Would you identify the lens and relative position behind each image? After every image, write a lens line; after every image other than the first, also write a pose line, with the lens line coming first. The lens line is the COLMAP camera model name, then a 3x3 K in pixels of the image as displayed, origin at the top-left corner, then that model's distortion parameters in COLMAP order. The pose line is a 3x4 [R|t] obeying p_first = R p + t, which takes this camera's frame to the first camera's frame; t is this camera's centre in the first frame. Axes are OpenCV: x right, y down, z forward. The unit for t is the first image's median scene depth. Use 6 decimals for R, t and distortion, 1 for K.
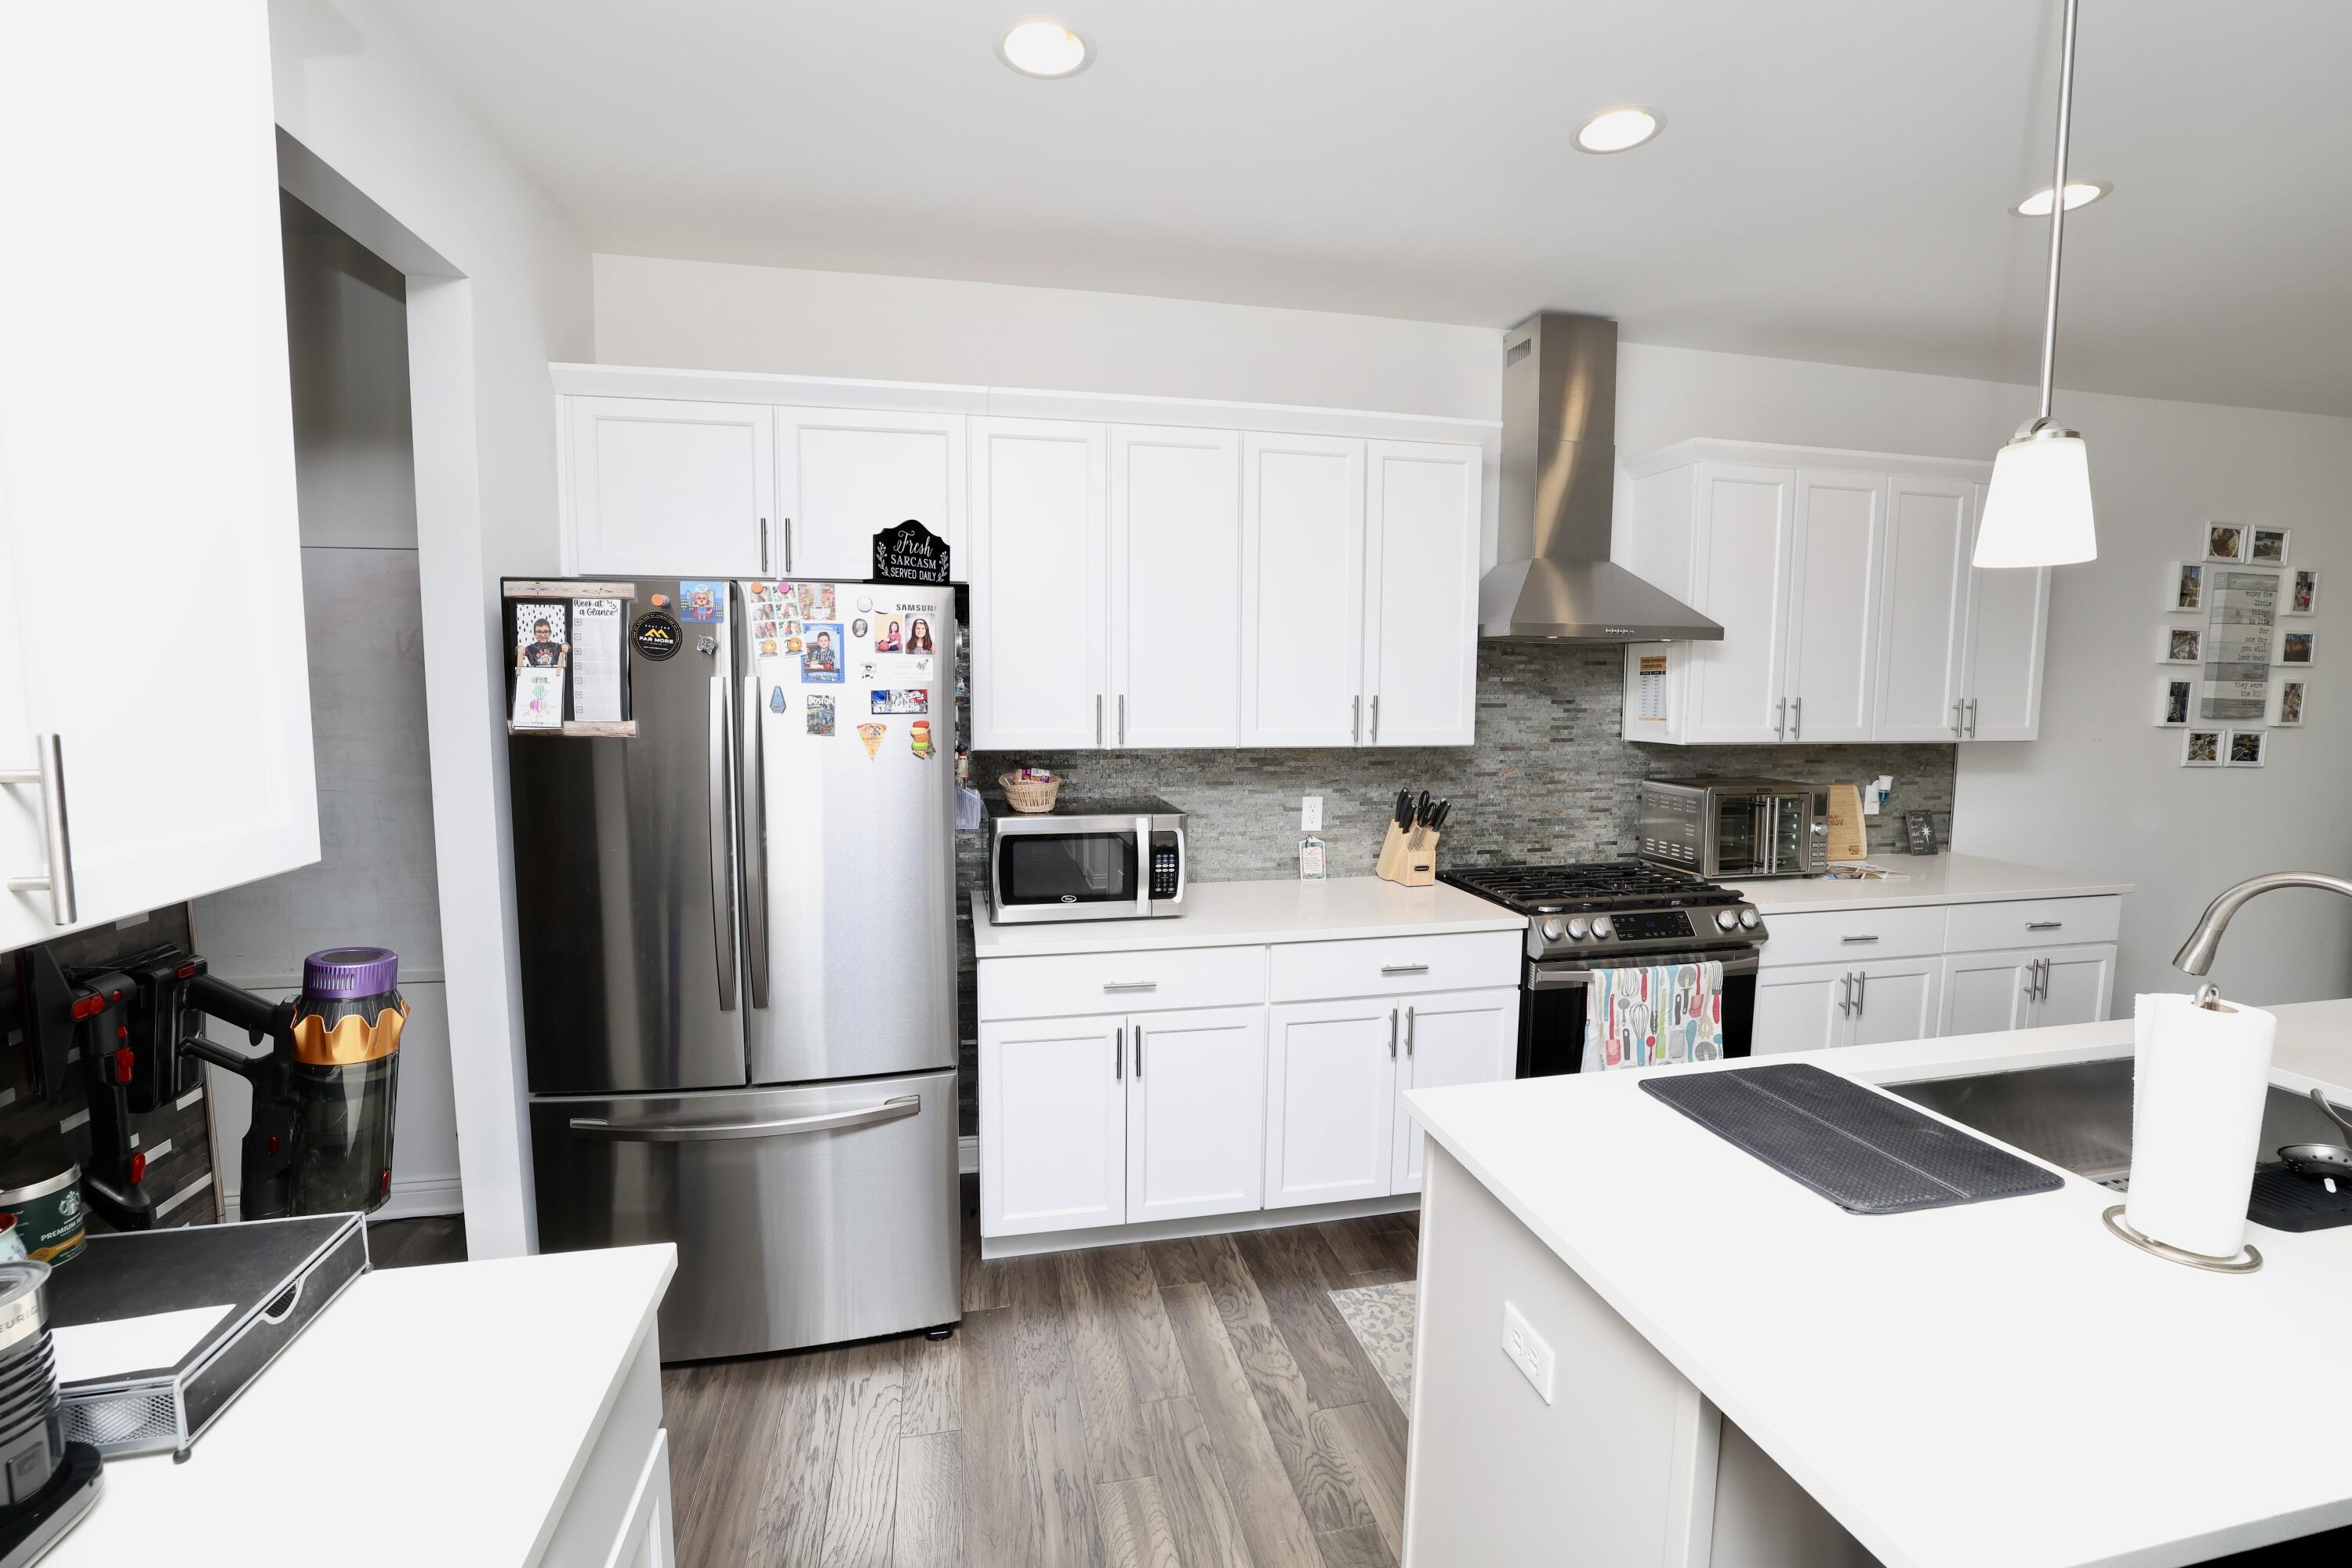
lens RADIAL K [[1006.1, 0, 1168.4], [0, 1006.1, 774.1], [0, 0, 1]] dist [-0.042622, 0.013066]
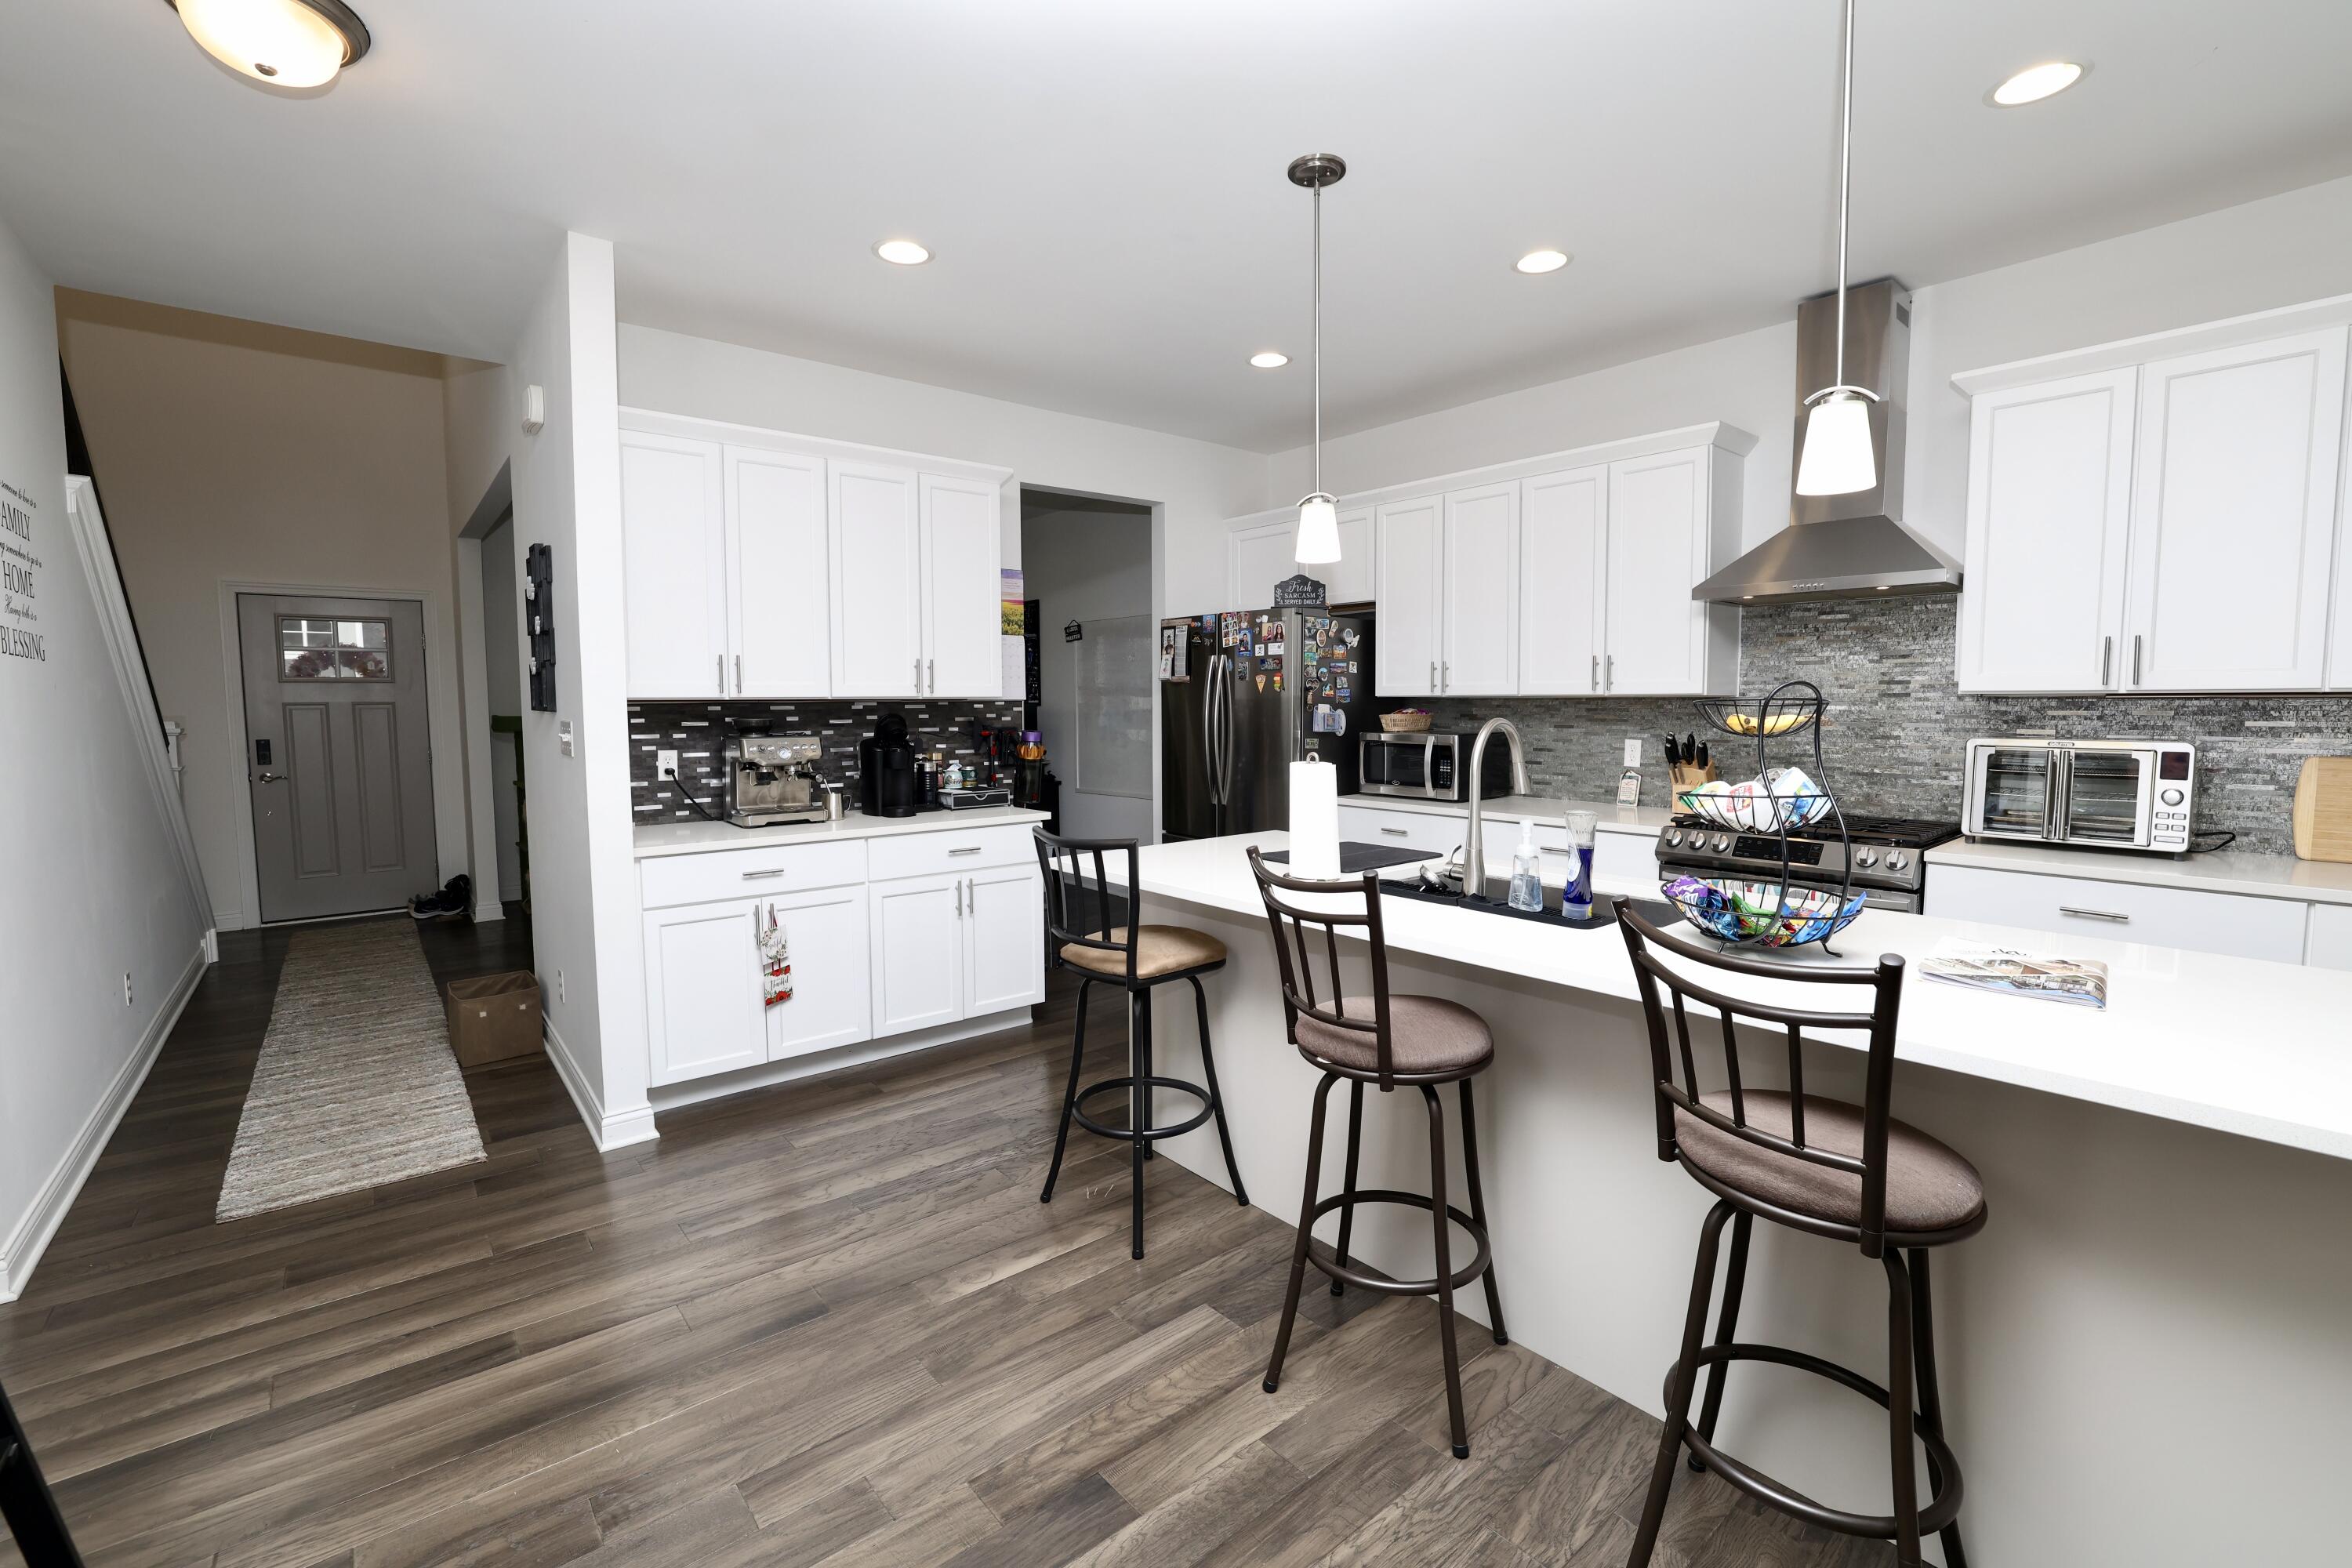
lens RADIAL K [[1006.1, 0, 1161.3], [0, 1006.1, 779.1], [0, 0, 1]] dist [-0.042622, 0.013066]
pose [[0.454781, 0.059658, -0.888603, 1.024034], [-0.076744, 0.996668, 0.027636, 0.085514], [0.887291, 0.055627, 0.457844, -0.100257]]
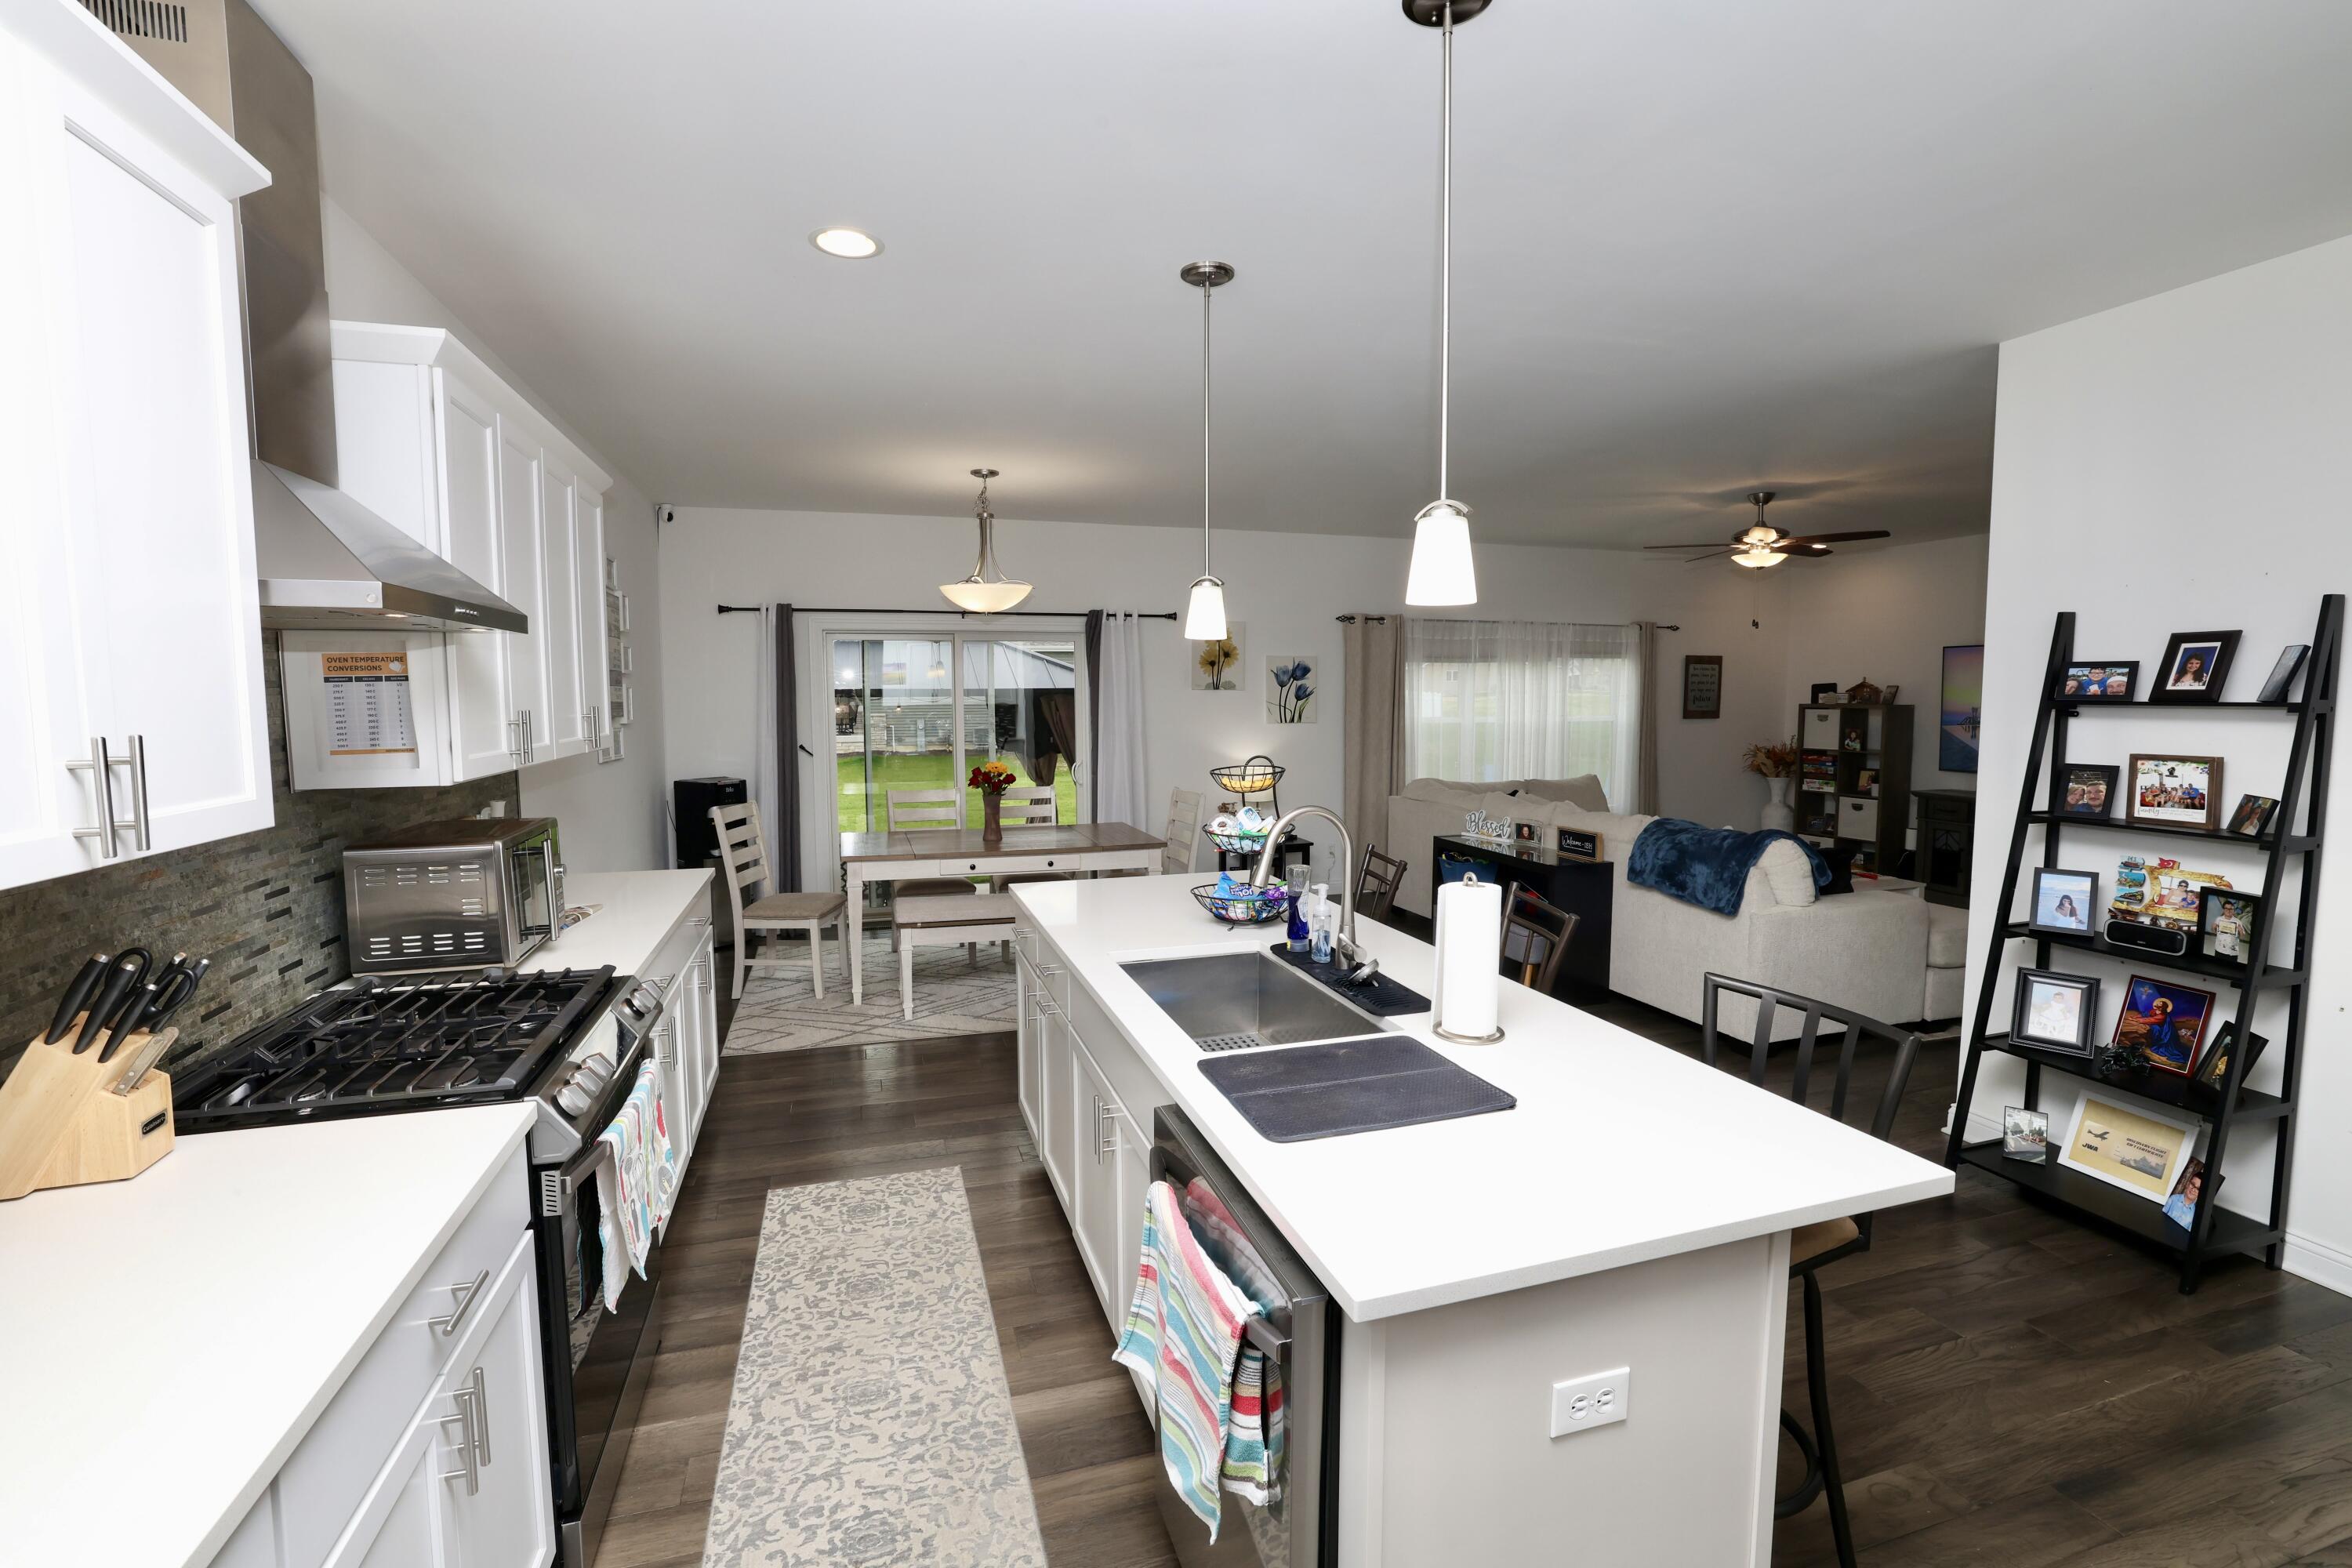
lens RADIAL K [[1006.1, 0, 1166.0], [0, 1006.1, 784.4], [0, 0, 1]] dist [-0.042622, 0.013066]
pose [[-0.080812, -0.099314, 0.991769, -0.191144], [0.096180, 0.989603, 0.106934, -0.056172], [-0.992078, 0.104030, -0.070420, 0.575905]]
